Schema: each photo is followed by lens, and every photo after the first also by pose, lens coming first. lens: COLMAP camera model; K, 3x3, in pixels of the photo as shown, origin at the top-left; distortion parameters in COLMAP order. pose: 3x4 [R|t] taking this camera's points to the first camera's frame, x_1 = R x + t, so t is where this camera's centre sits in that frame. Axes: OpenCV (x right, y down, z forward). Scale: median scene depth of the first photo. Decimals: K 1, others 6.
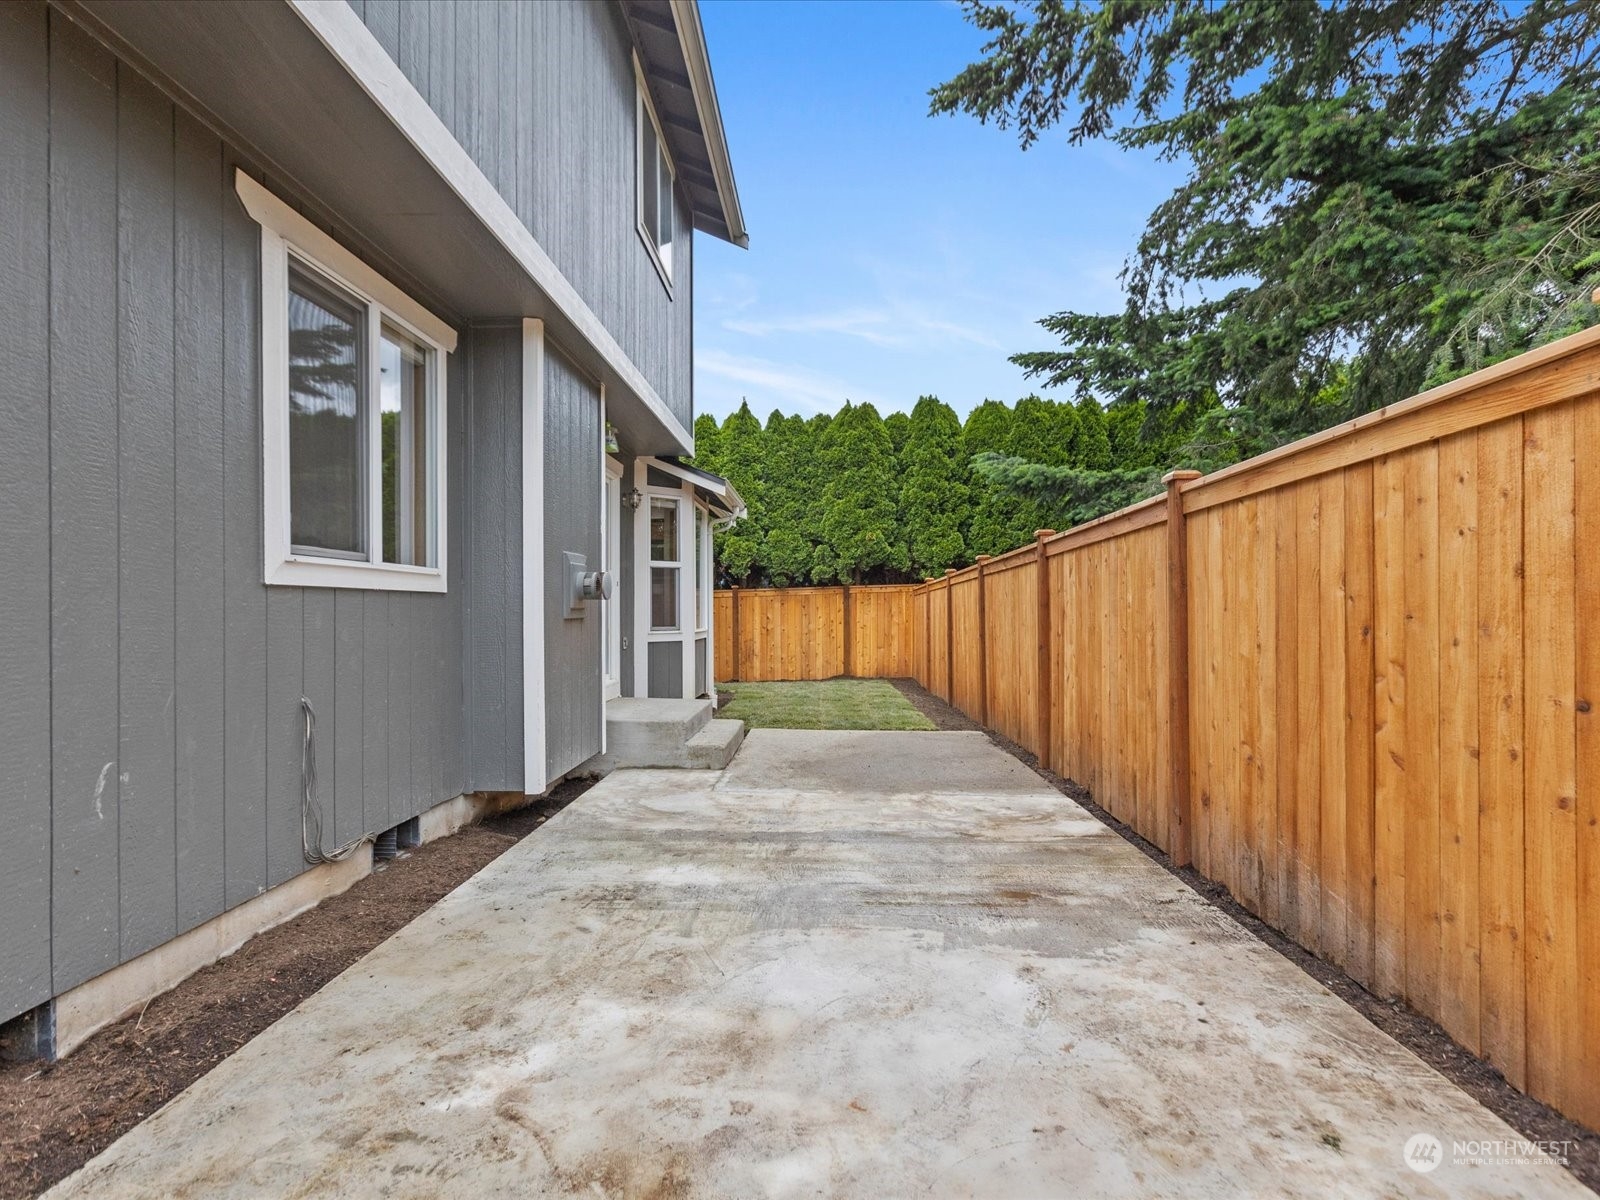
lens RADIAL K [[811.5, 0, 789.3], [0, 811.5, 592.6], [0, 0, 1]] dist [-0.001973, -0.000501]
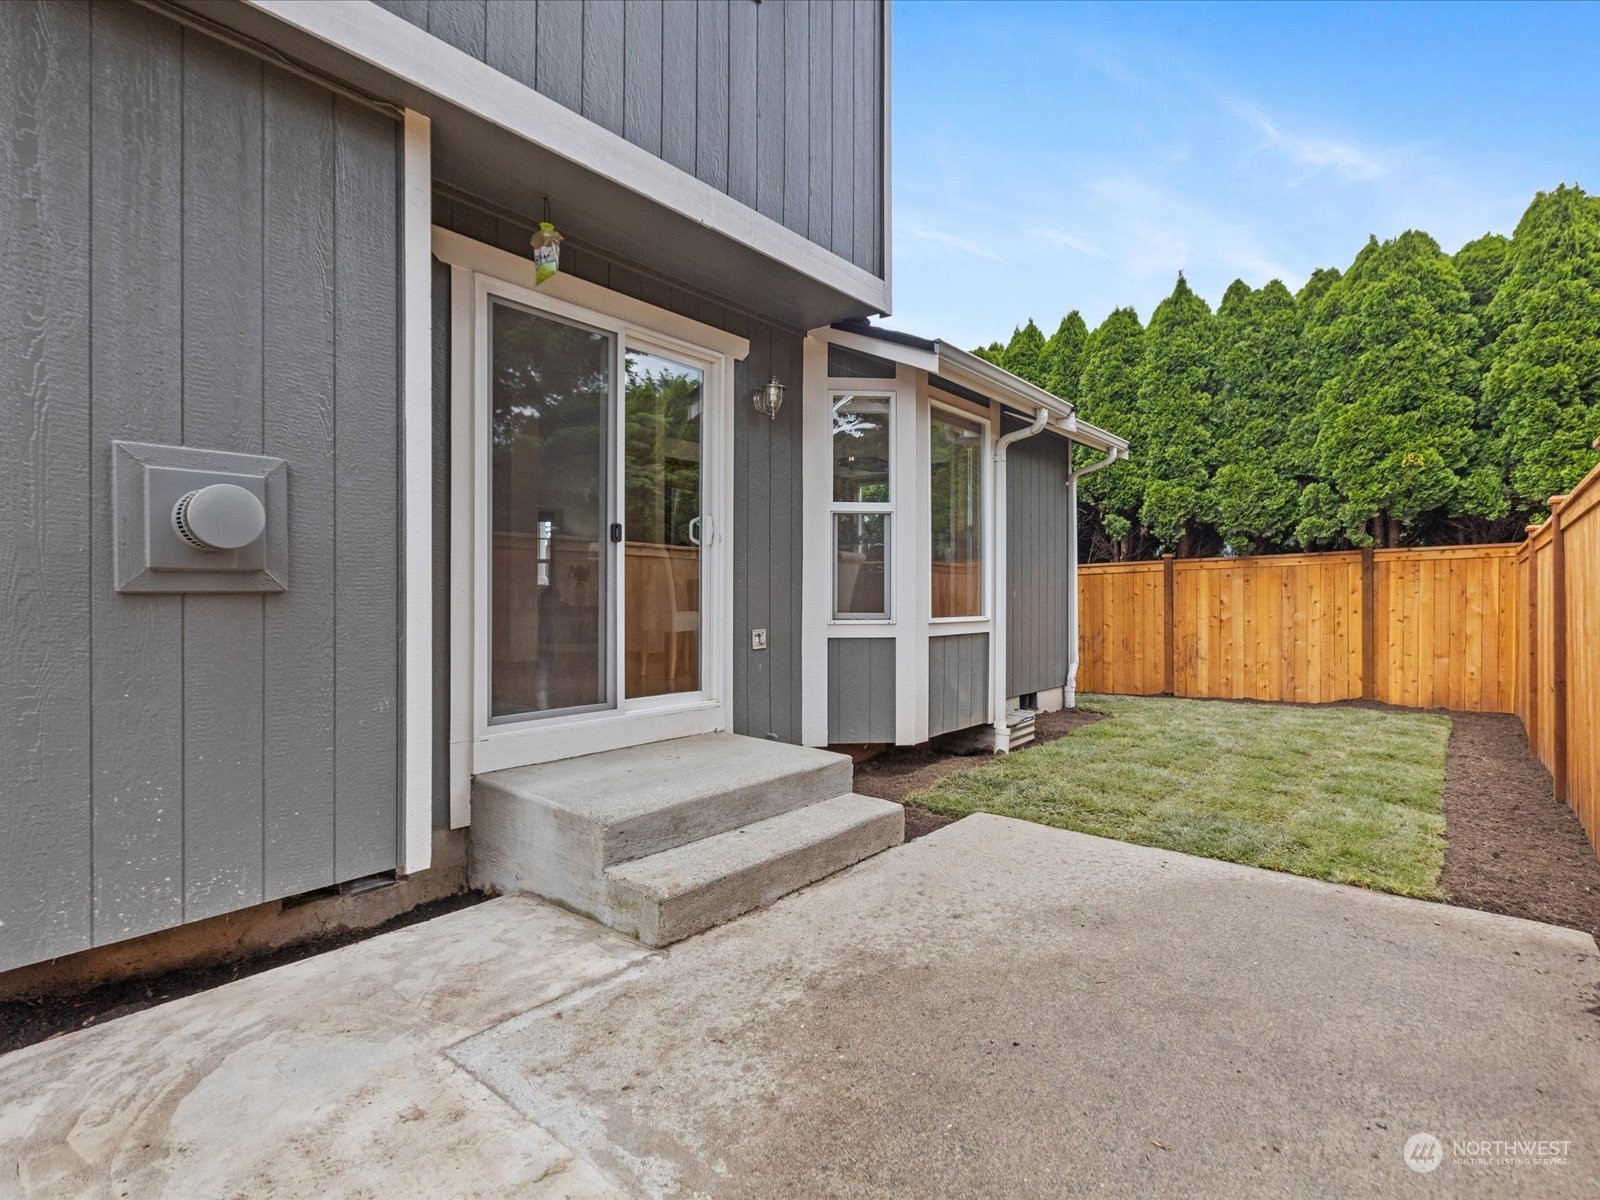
lens RADIAL K [[811.5, 0, 789.3], [0, 811.5, 592.6], [0, 0, 1]] dist [-0.001973, -0.000501]
pose [[0.799624, 0.001952, -0.600498, 0.089054], [0.010053, 0.999811, 0.016636, 0.009198], [0.600417, -0.019340, 0.799453, 0.272669]]
